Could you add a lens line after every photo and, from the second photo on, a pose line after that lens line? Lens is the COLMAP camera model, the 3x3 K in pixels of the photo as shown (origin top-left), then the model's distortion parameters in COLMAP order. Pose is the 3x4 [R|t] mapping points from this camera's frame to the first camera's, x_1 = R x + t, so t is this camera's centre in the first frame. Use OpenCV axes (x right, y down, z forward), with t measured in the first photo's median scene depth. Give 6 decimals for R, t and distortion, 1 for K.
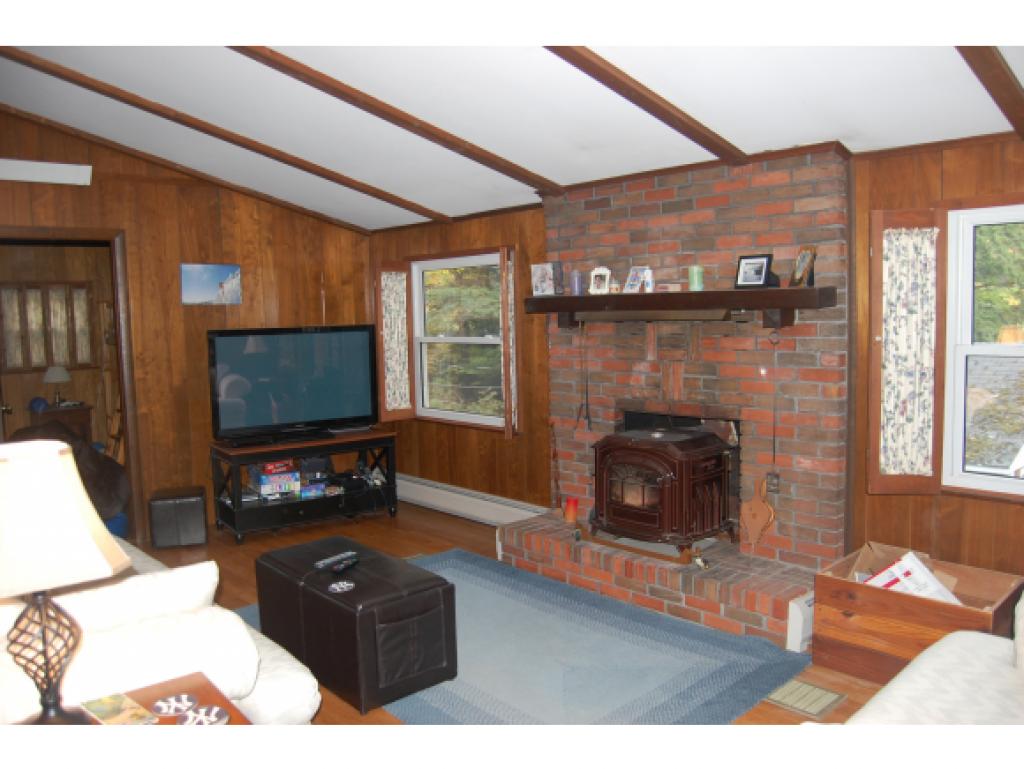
lens RADIAL K [[791.5, 0, 522.5], [0, 791.5, 389.5], [0, 0, 1]] dist [-0.092010, 0.028605]
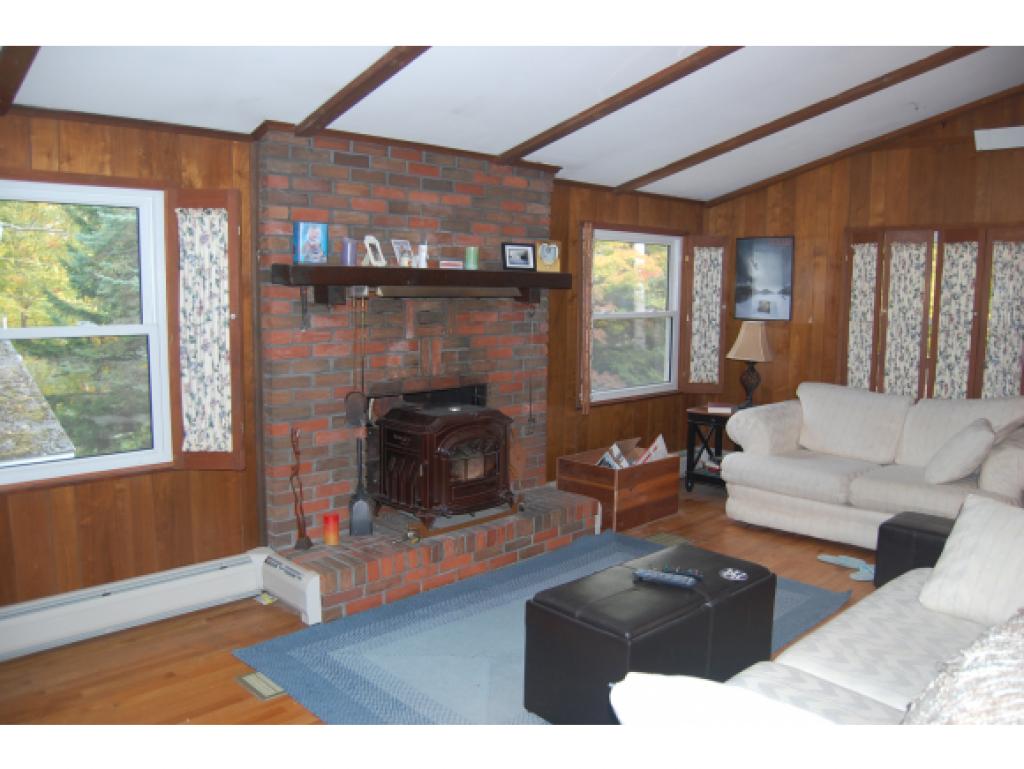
lens RADIAL K [[791.5, 0, 518.1], [0, 791.5, 383.1], [0, 0, 1]] dist [-0.092010, 0.028605]
pose [[-0.011462, -0.098685, 0.995053, -0.864952], [0.087444, 0.991207, 0.099311, -0.071945], [-0.996104, 0.088149, -0.002732, 0.938374]]
